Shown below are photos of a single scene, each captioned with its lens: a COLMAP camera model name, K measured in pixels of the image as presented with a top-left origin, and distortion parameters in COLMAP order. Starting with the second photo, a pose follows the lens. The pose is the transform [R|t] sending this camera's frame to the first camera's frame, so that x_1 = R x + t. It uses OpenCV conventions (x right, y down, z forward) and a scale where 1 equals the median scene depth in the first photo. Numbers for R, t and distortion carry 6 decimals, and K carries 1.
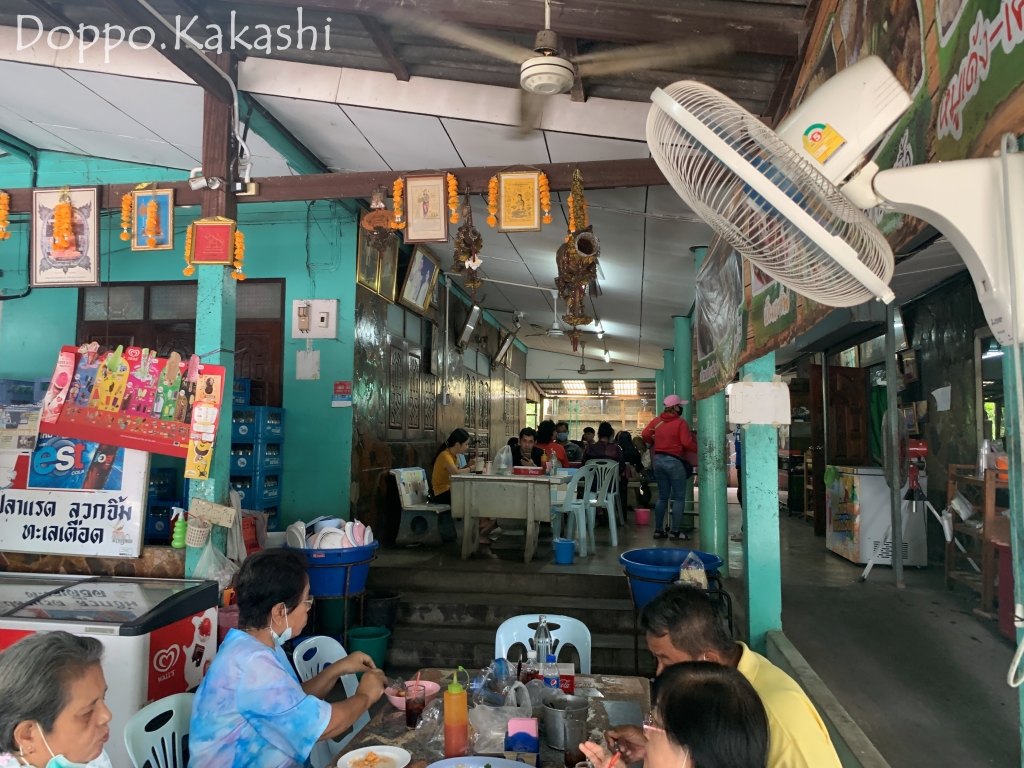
lens RADIAL K [[776.9, 0, 510.1], [0, 776.9, 385.0], [0, 0, 1]] dist [0.032353, -0.021434]
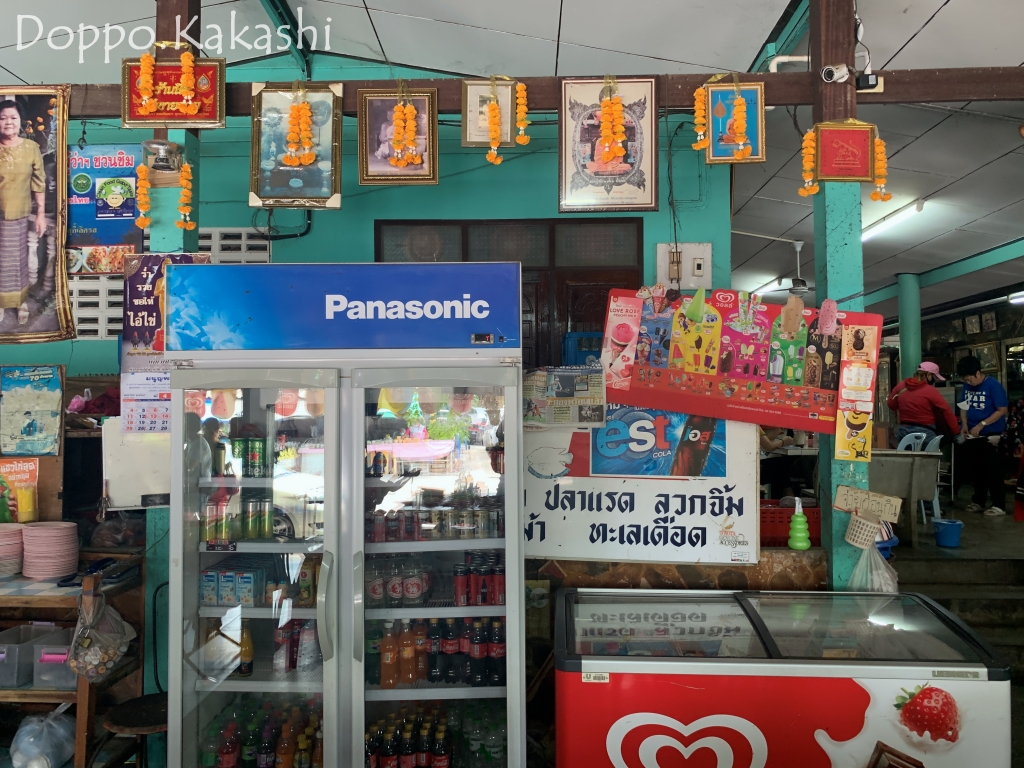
lens RADIAL K [[776.9, 0, 509.1], [0, 776.9, 384.6], [0, 0, 1]] dist [0.032353, -0.021434]
pose [[0.991954, -0.005116, 0.126499, -0.795777], [0.000453, 0.999320, 0.036857, 0.015984], [-0.126602, -0.036504, 0.991282, 0.271200]]
